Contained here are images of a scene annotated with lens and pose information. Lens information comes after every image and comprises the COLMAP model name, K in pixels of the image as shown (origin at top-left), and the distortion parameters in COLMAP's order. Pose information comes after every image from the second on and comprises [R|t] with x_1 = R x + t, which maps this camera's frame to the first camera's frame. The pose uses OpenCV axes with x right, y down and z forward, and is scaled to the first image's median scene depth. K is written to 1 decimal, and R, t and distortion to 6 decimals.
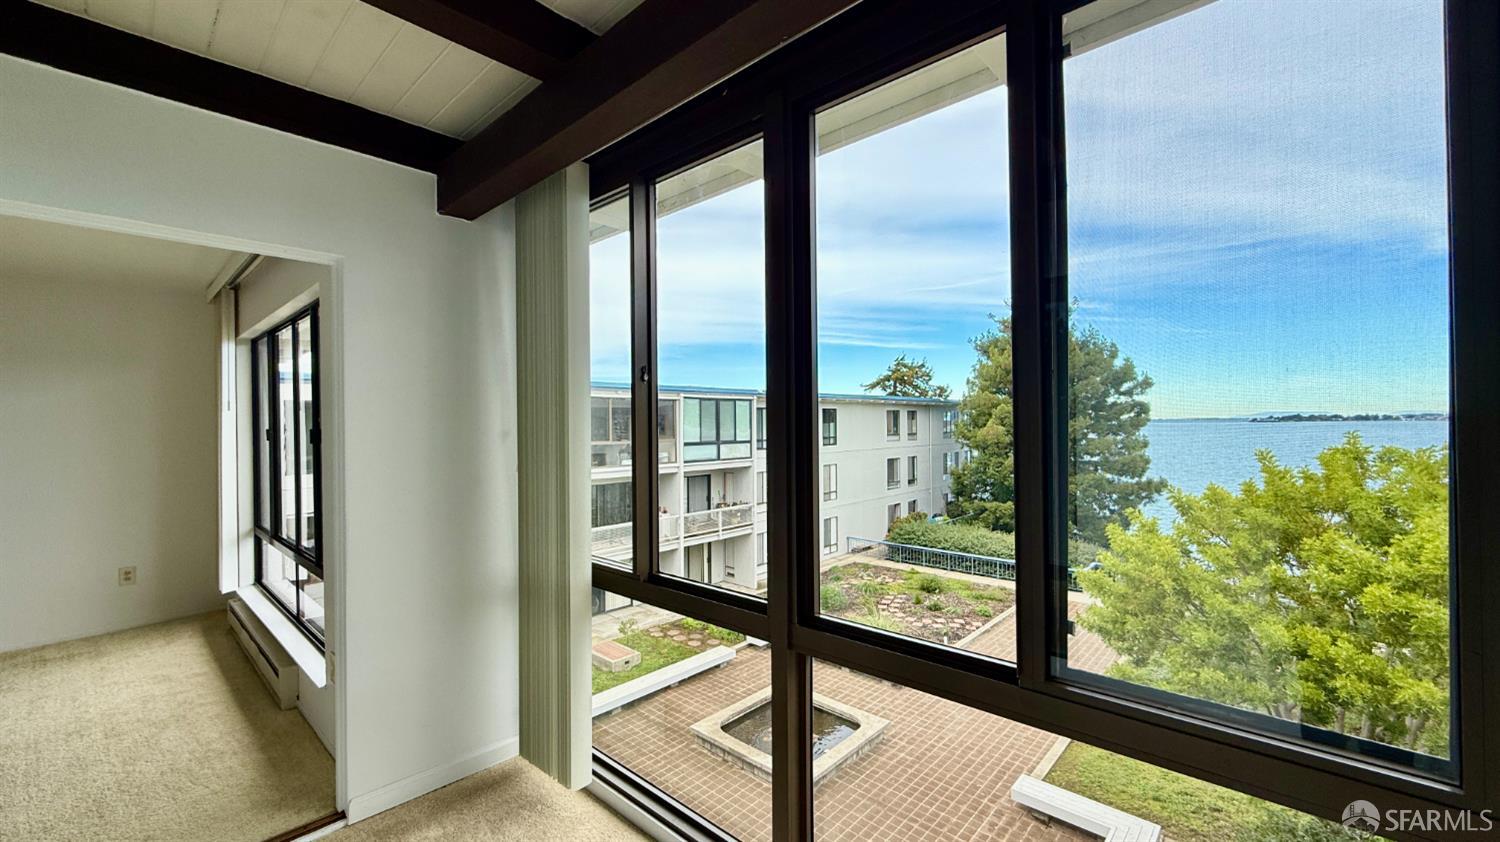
lens RADIAL K [[595.3, 0, 749.8], [0, 595.3, 423.2], [0, 0, 1]] dist [-0.002143, -0.000230]
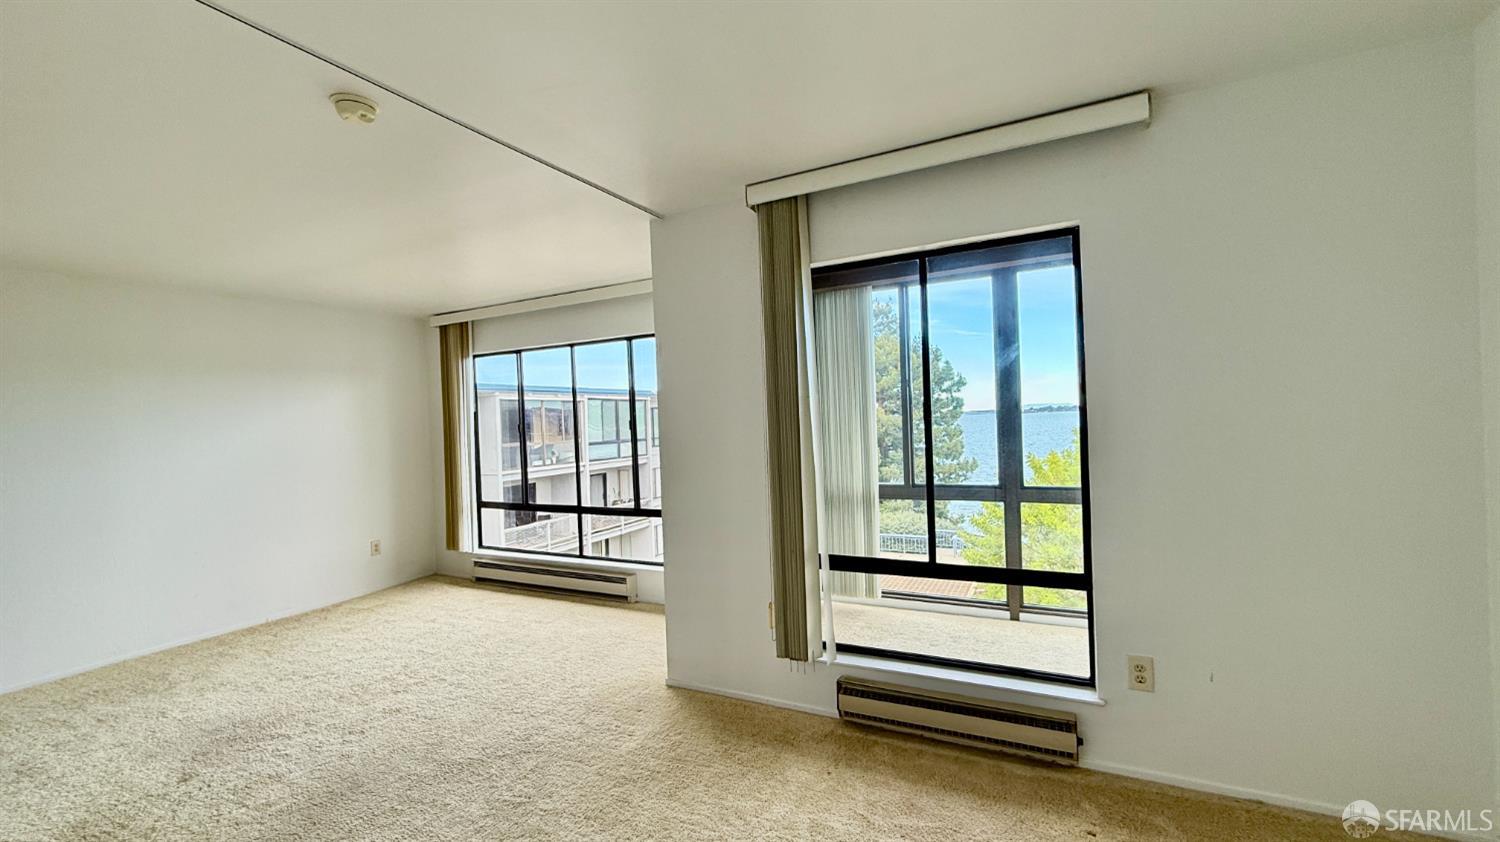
lens RADIAL K [[595.3, 0, 753.2], [0, 595.3, 426.2], [0, 0, 1]] dist [-0.002143, -0.000230]
pose [[0.959674, -0.026842, 0.279833, -0.108919], [0.025469, 0.999639, 0.008541, 0.002527], [-0.279961, -0.001069, 0.960011, -0.067798]]
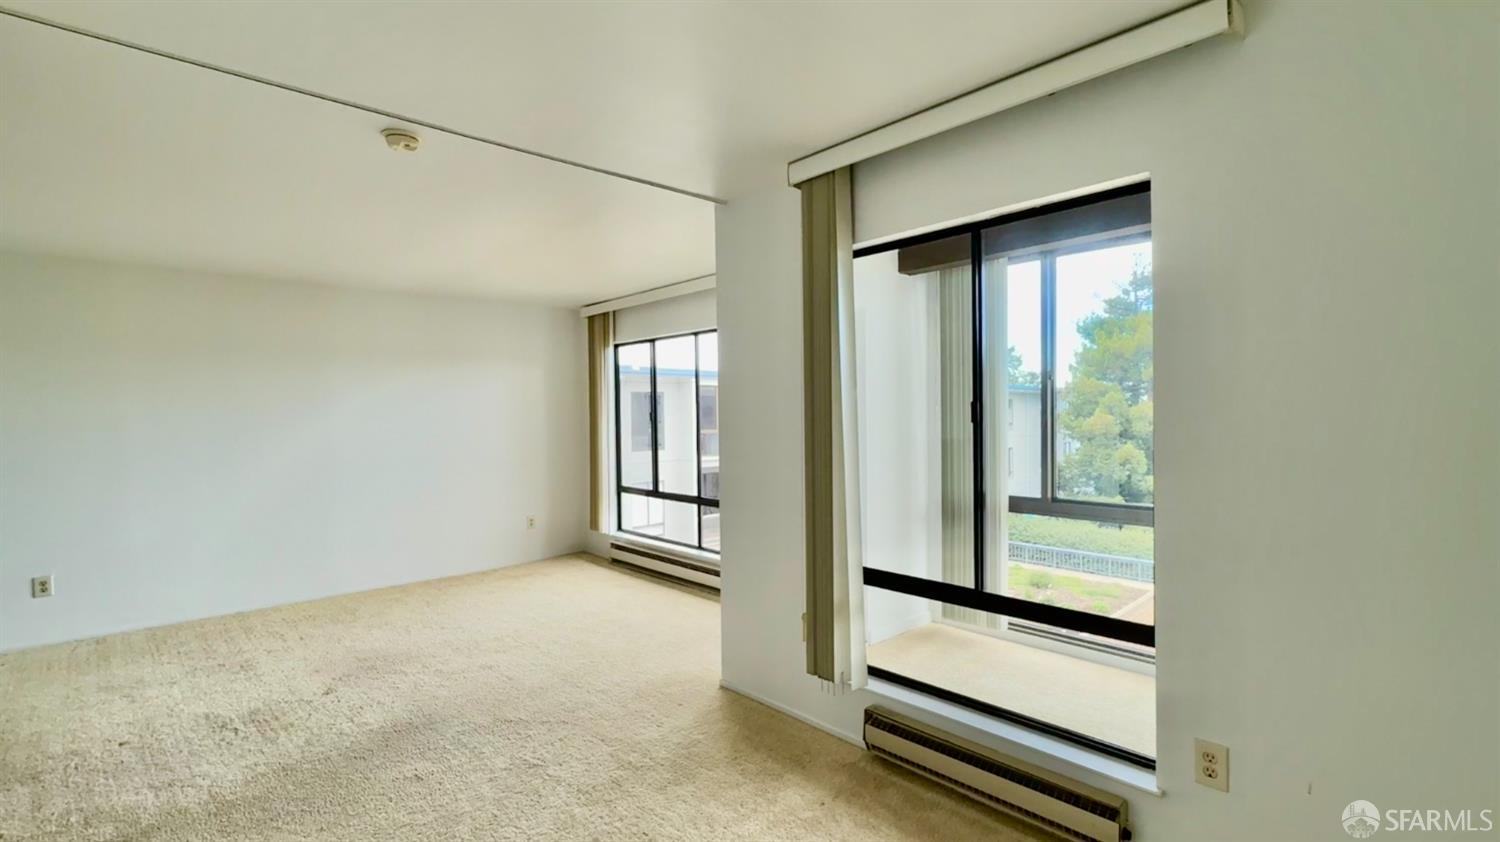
lens RADIAL K [[659.1, 0, 757.2], [0, 659.1, 425.4], [0, 0, 1]] dist [-0.001850, -0.000560]
pose [[0.998027, 0.001704, -0.062762, -0.076487], [-0.000511, 0.999819, 0.019023, 0.001813], [0.062783, -0.018953, 0.997847, -0.075764]]
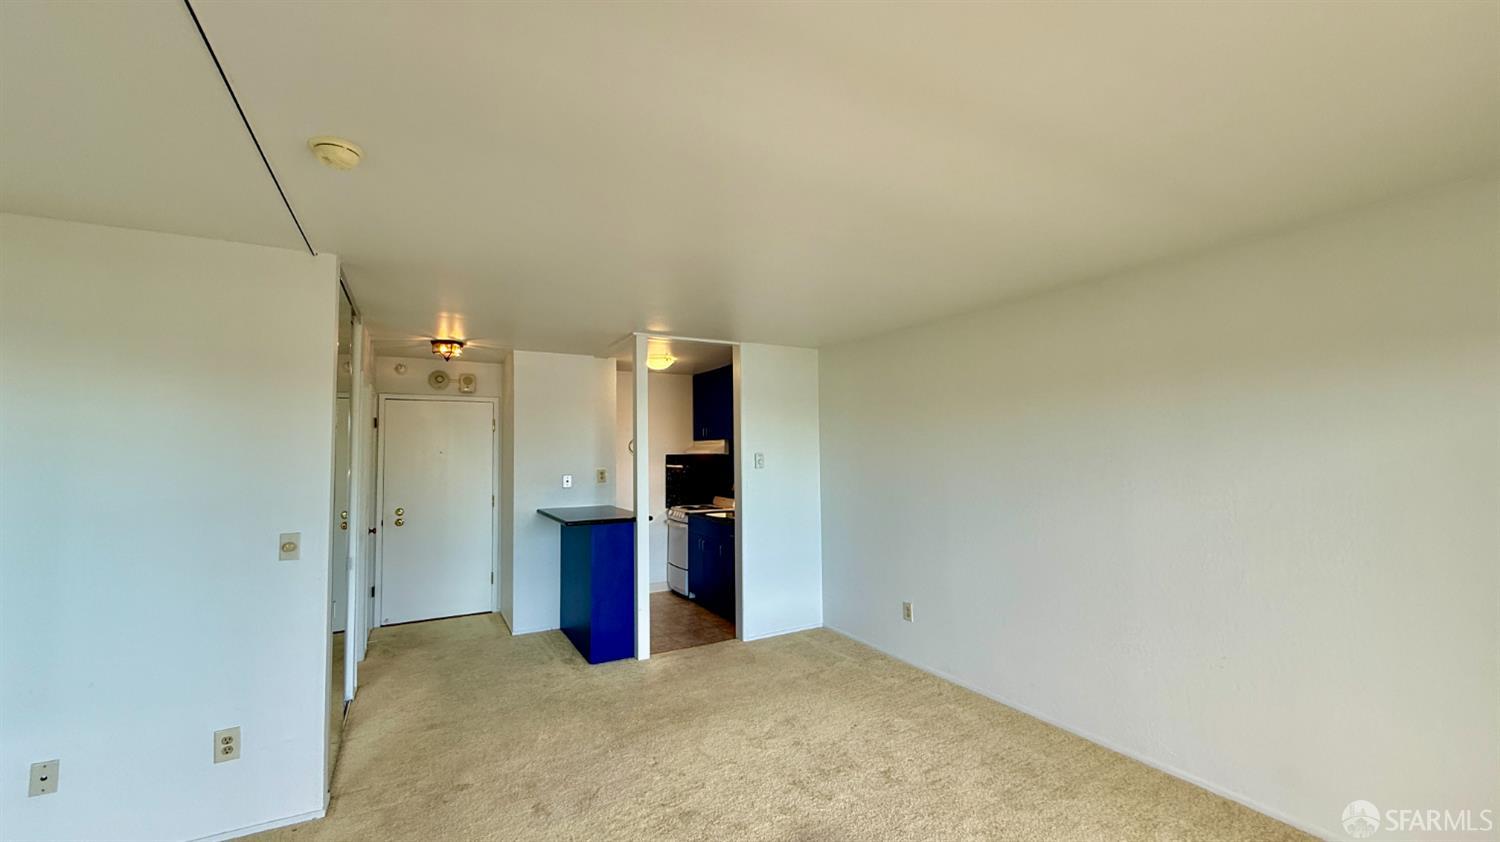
lens RADIAL K [[595.3, 0, 748.9], [0, 595.3, 420.3], [0, 0, 1]] dist [-0.002143, -0.000230]
pose [[-0.304051, -0.034692, -0.952024, -0.084243], [0.011566, 0.999129, -0.040102, -0.004171], [0.952586, -0.023204, -0.303385, 0.087297]]
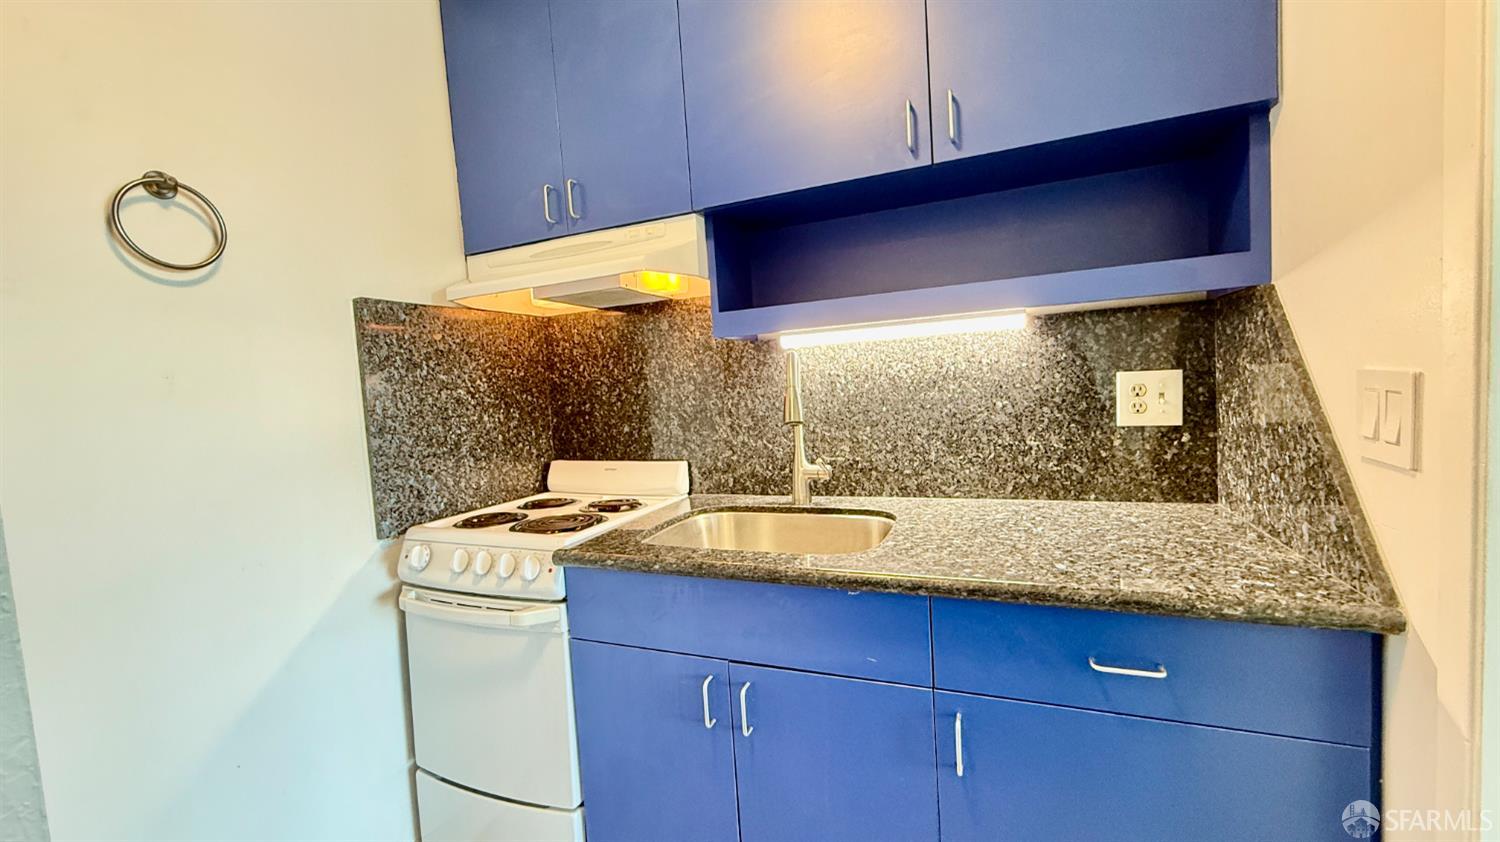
lens RADIAL K [[595.3, 0, 750.7], [0, 595.3, 420.1], [0, 0, 1]] dist [-0.002143, -0.000230]
pose [[0.345684, 0.050237, -0.937005, -0.264189], [0.056543, 0.995636, 0.074240, 0.010152], [0.936646, -0.078645, 0.341335, -0.016733]]
